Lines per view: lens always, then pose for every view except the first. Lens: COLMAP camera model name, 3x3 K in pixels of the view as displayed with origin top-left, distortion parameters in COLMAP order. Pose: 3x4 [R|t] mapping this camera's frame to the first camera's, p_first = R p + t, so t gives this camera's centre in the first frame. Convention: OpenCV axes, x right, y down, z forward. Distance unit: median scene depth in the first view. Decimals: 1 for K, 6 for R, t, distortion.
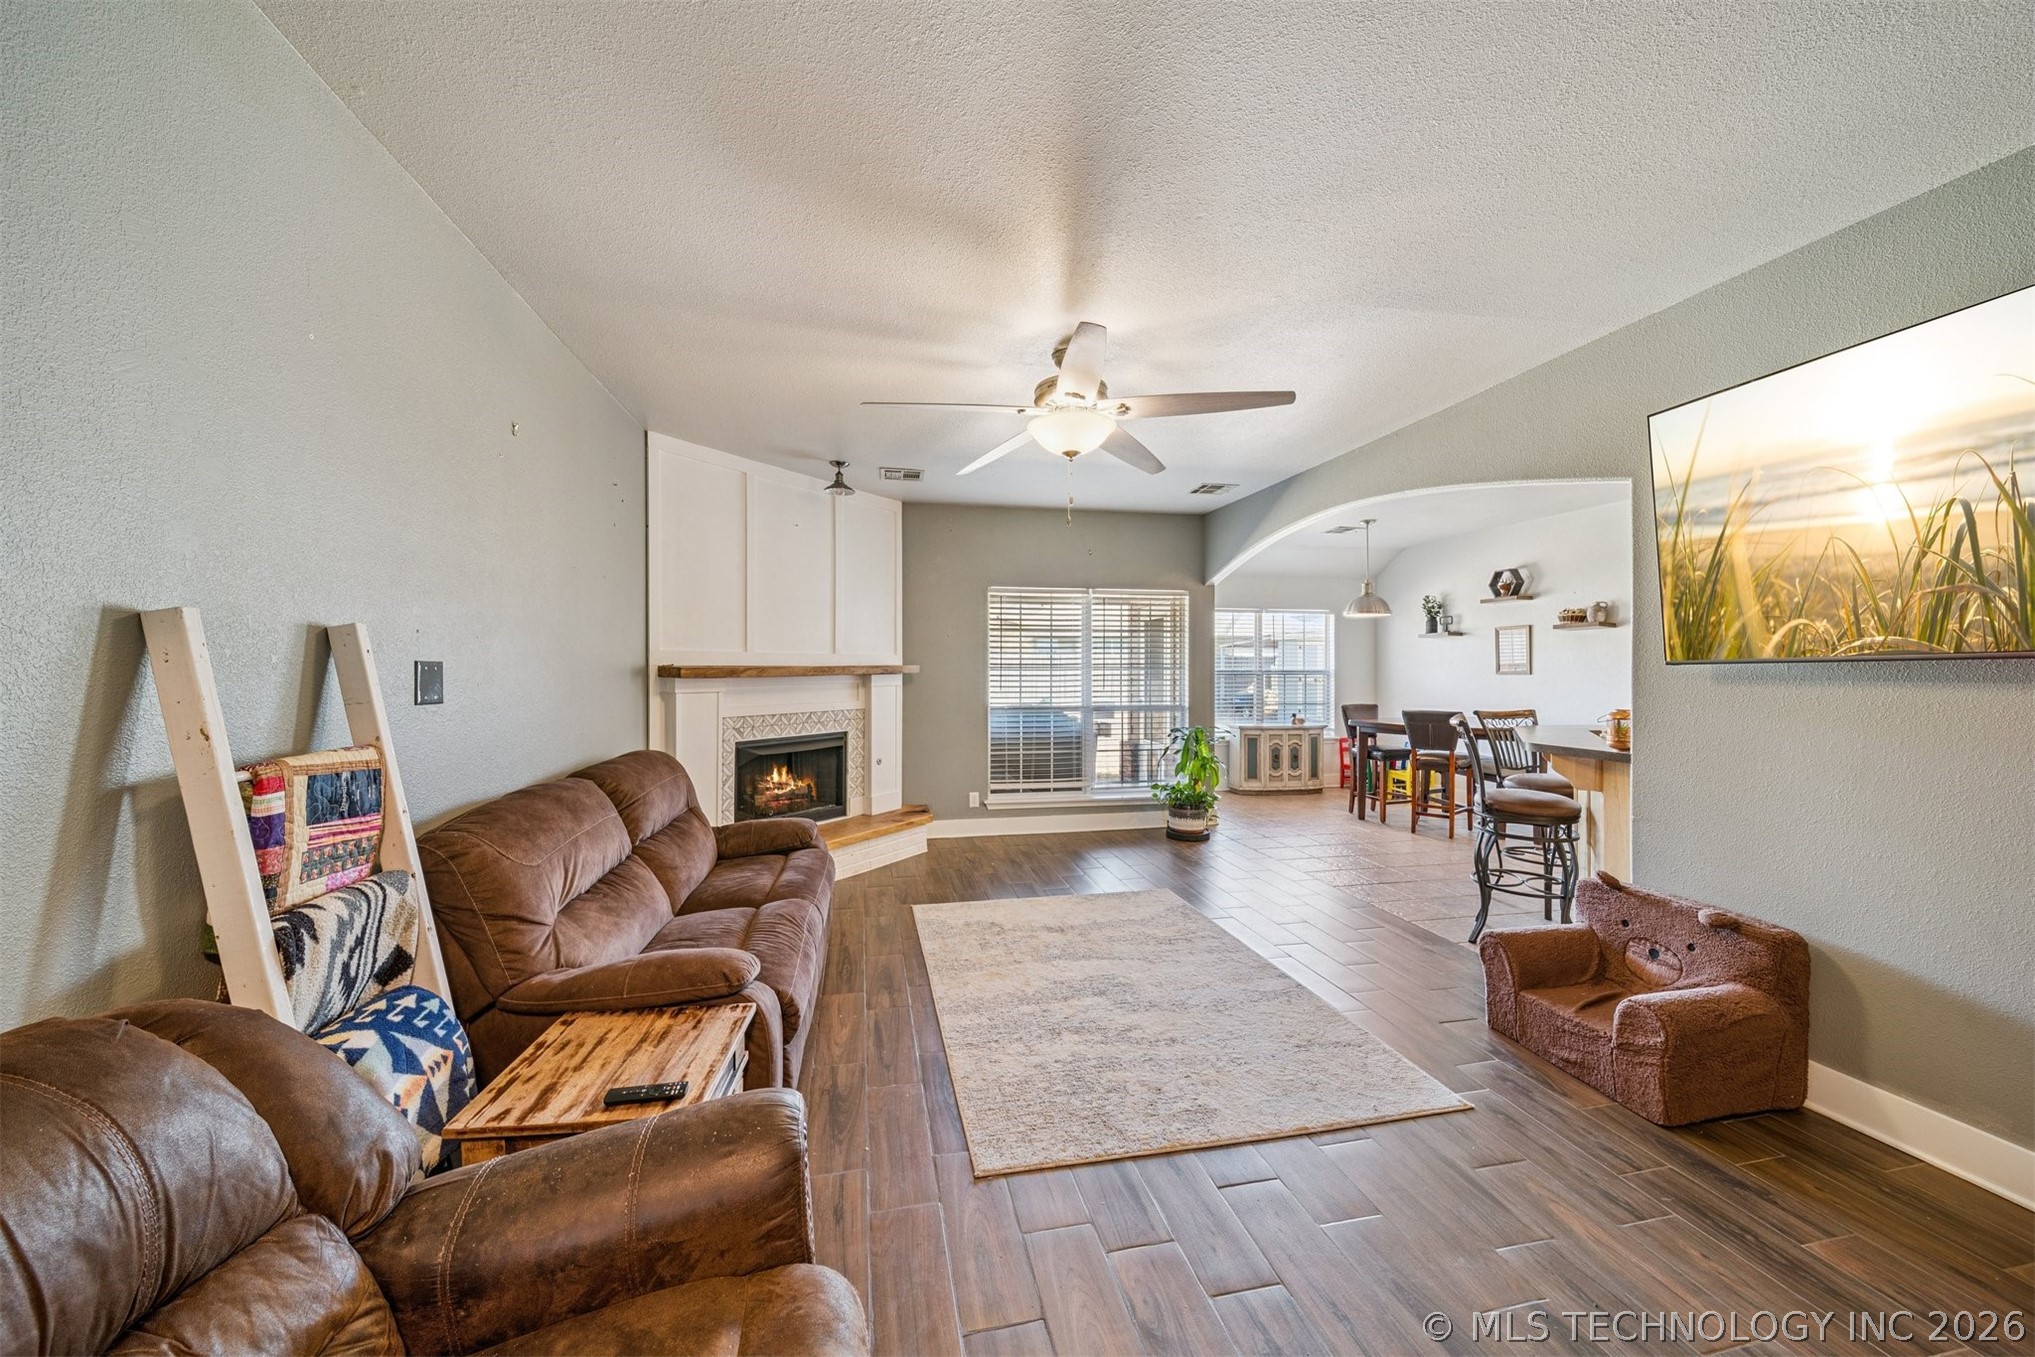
lens RADIAL K [[718.4, 0, 1003.6], [0, 718.4, 672.8], [0, 0, 1]] dist [-0.000879, -0.000536]
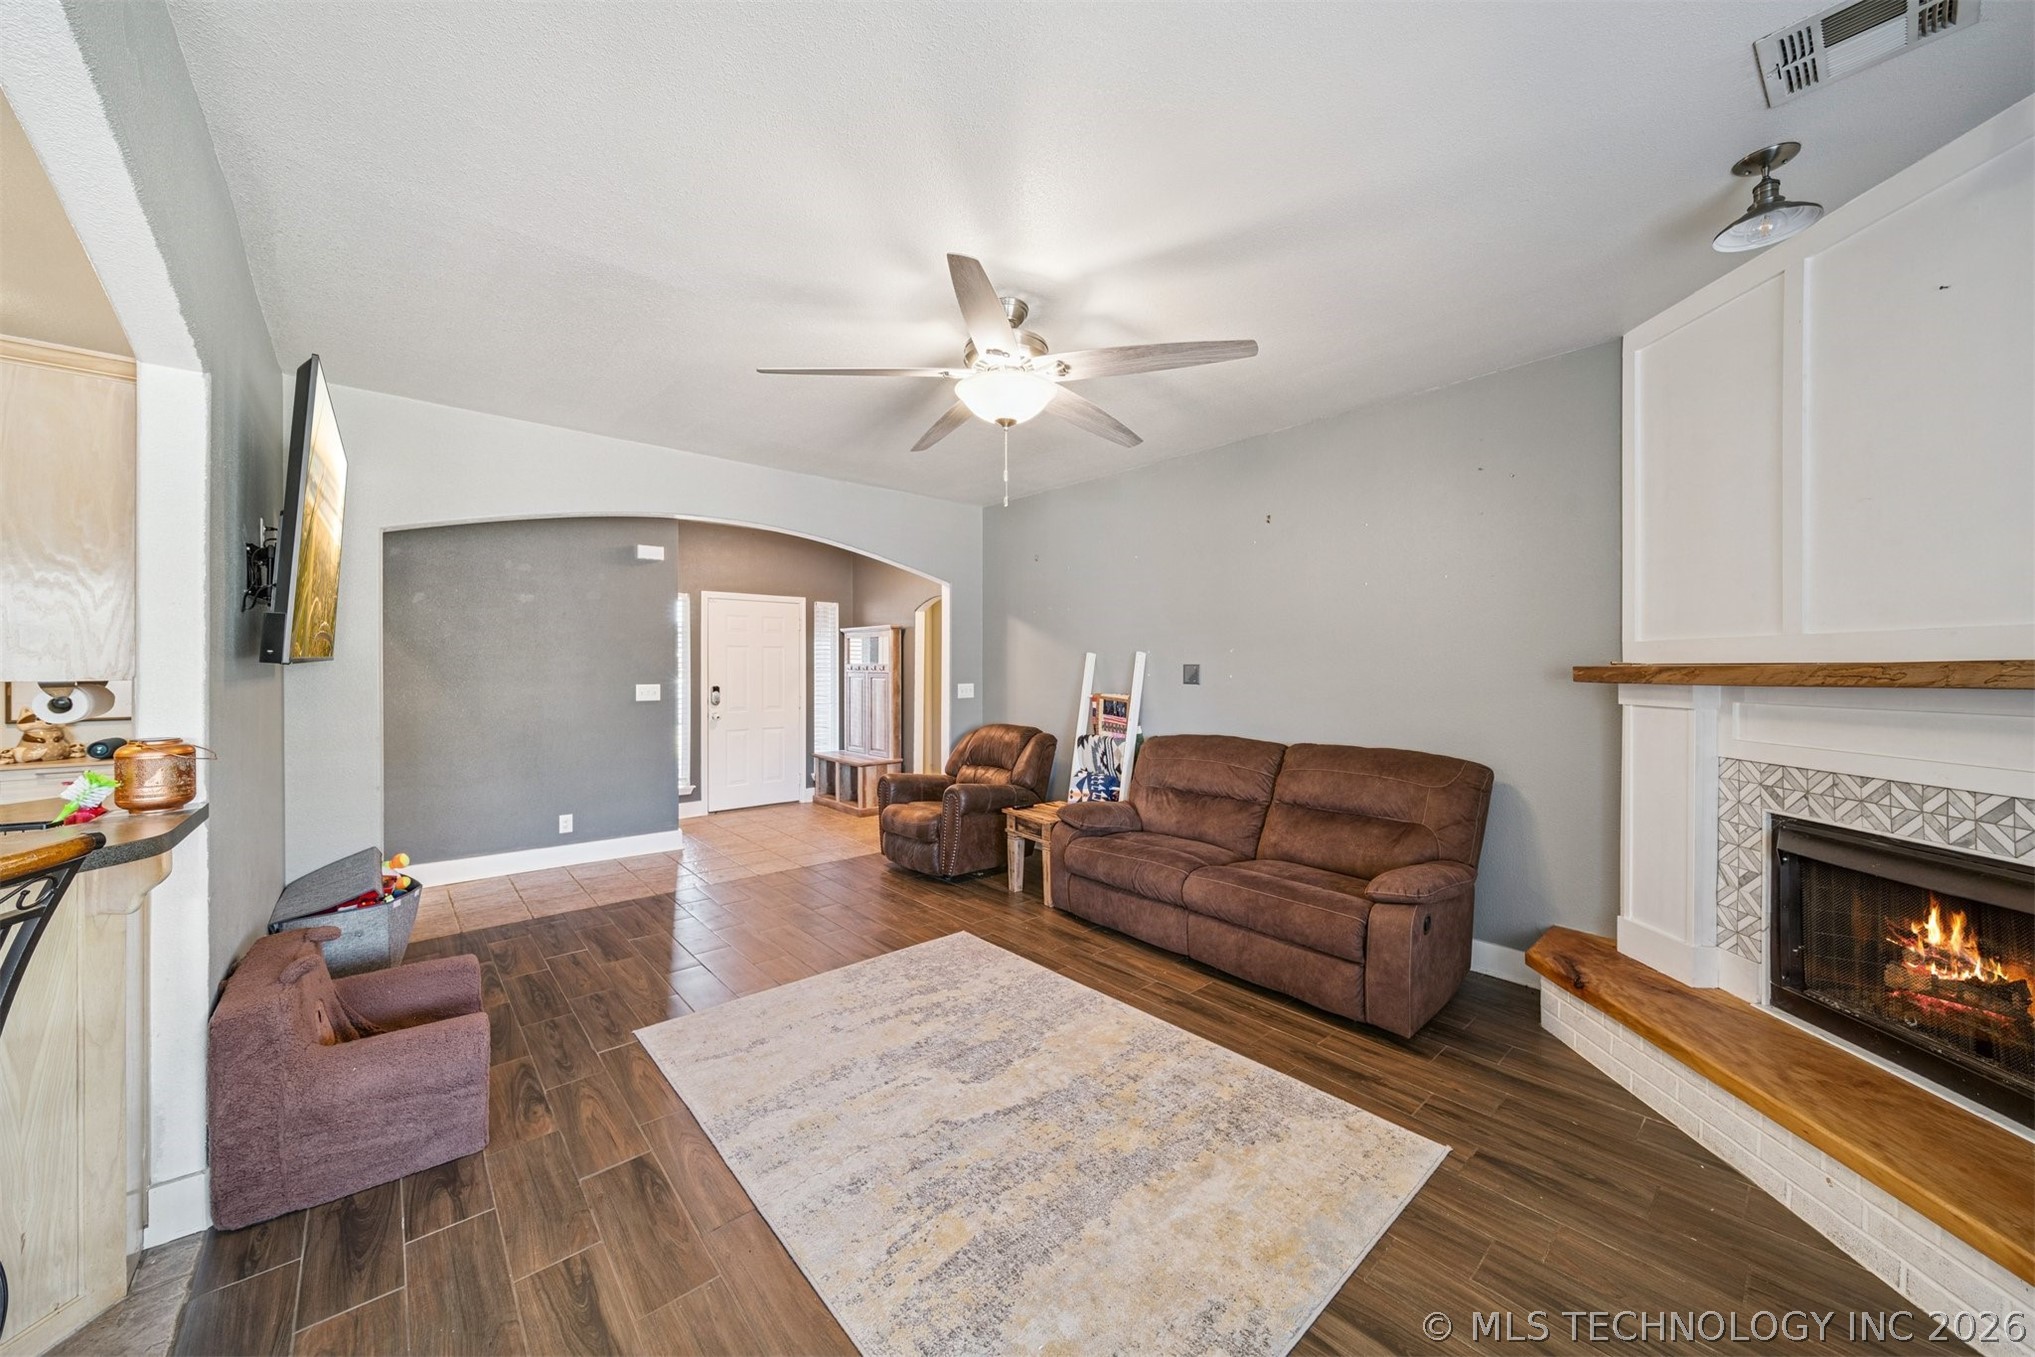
lens RADIAL K [[718.4, 0, 1009.1], [0, 718.4, 669.4], [0, 0, 1]] dist [-0.000879, -0.000536]
pose [[-0.867916, -0.000482, -0.496710, 0.316124], [-0.004448, 0.999967, 0.006802, -0.005630], [0.496690, 0.008113, -0.867890, 1.061468]]
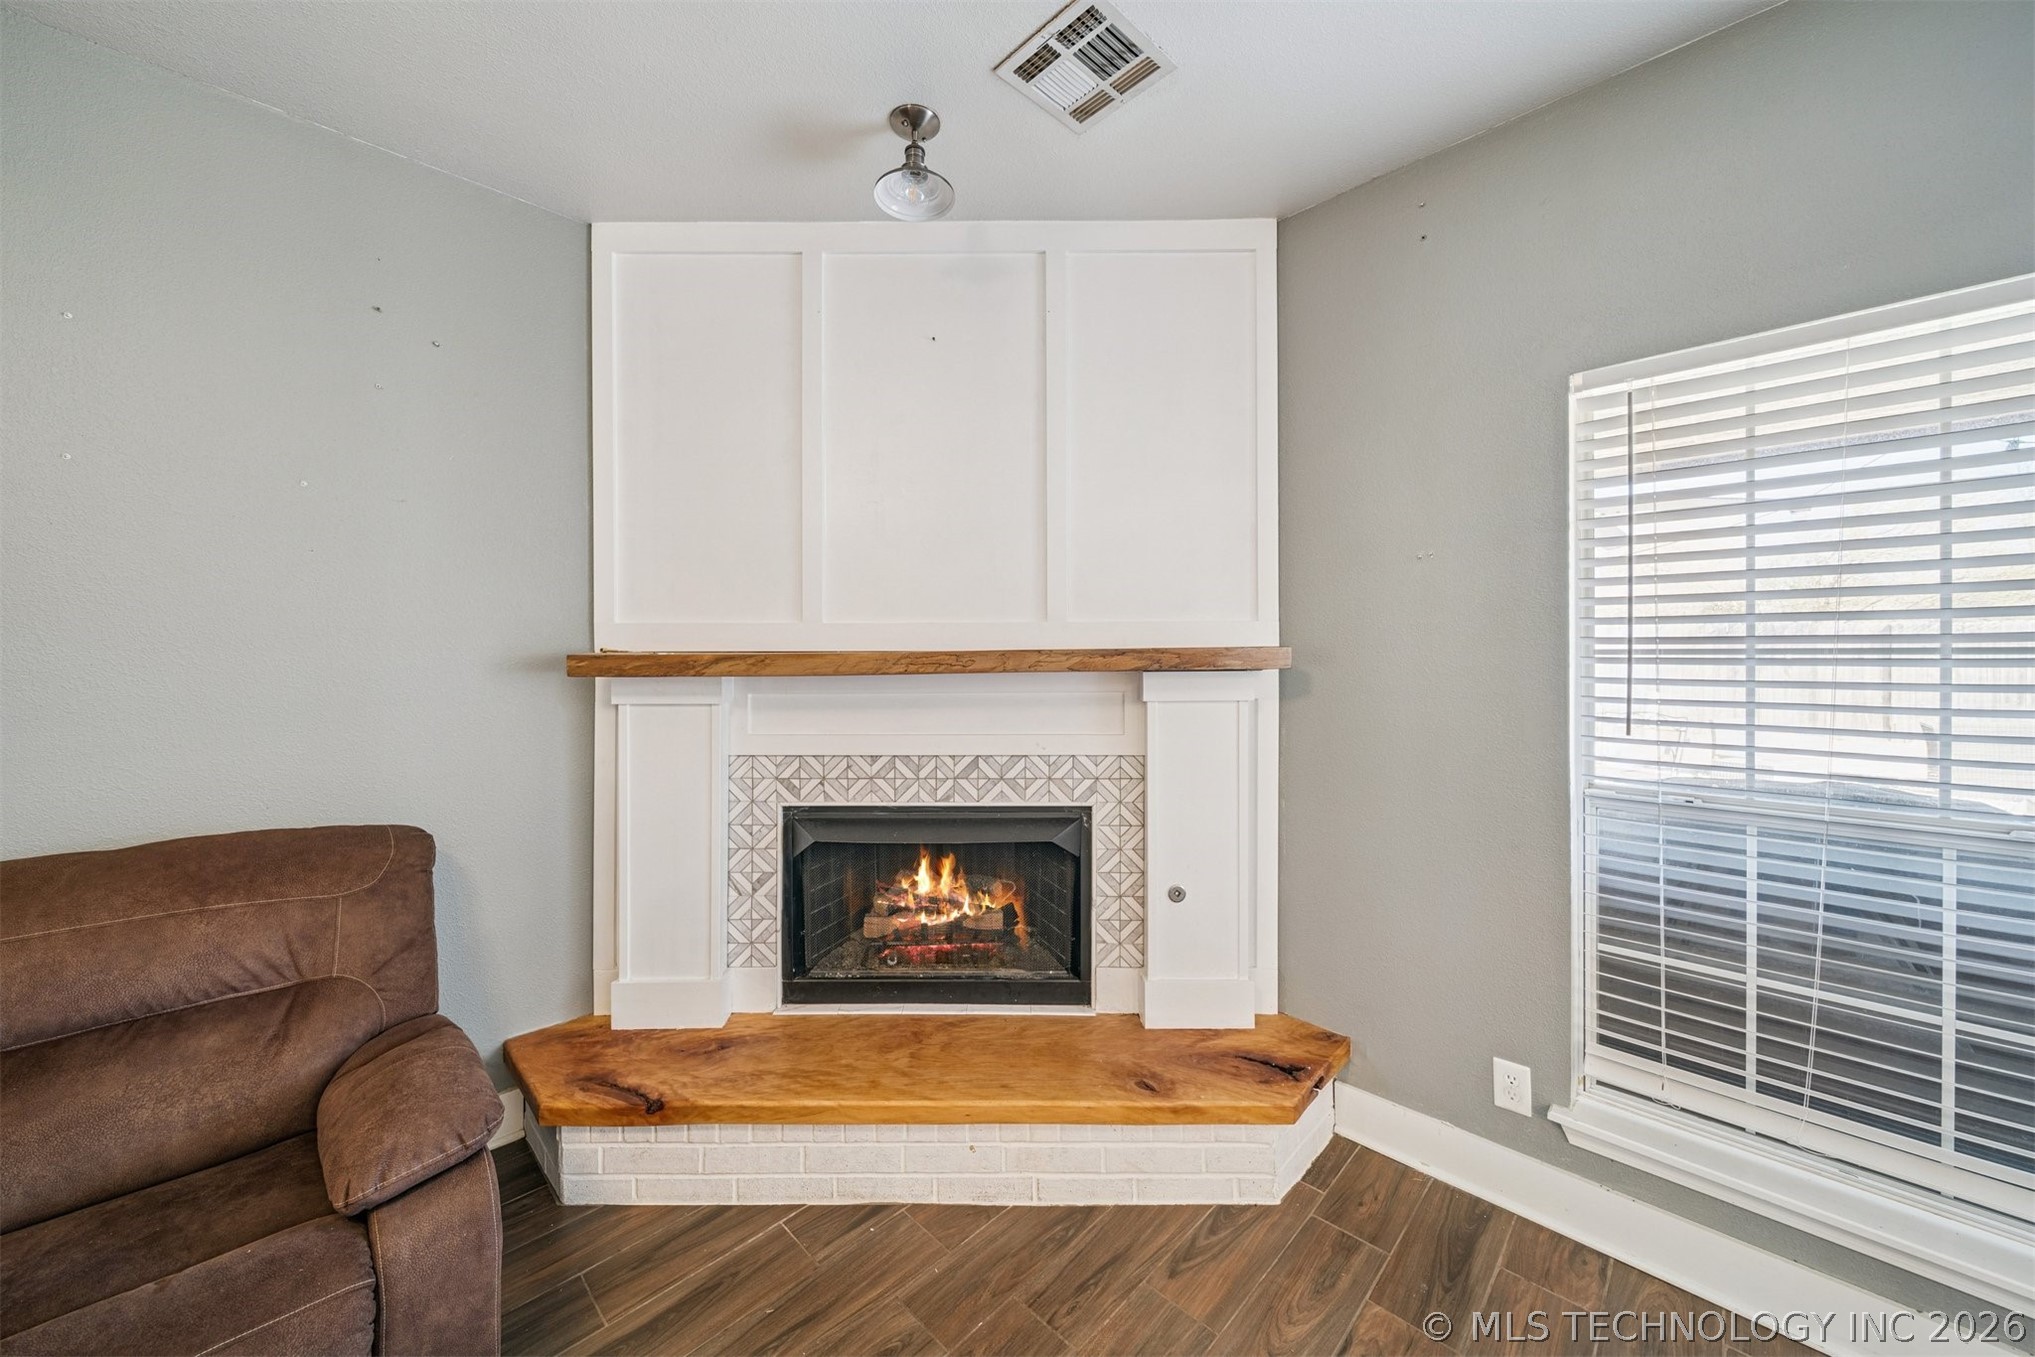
lens RADIAL K [[718.4, 0, 1004.7], [0, 718.4, 658.0], [0, 0, 1]] dist [-0.000879, -0.000536]
pose [[0.553488, -0.002867, -0.832852, 0.110401], [-0.001852, 0.999987, -0.004673, -0.002812], [0.832855, 0.004129, 0.553475, 0.771974]]
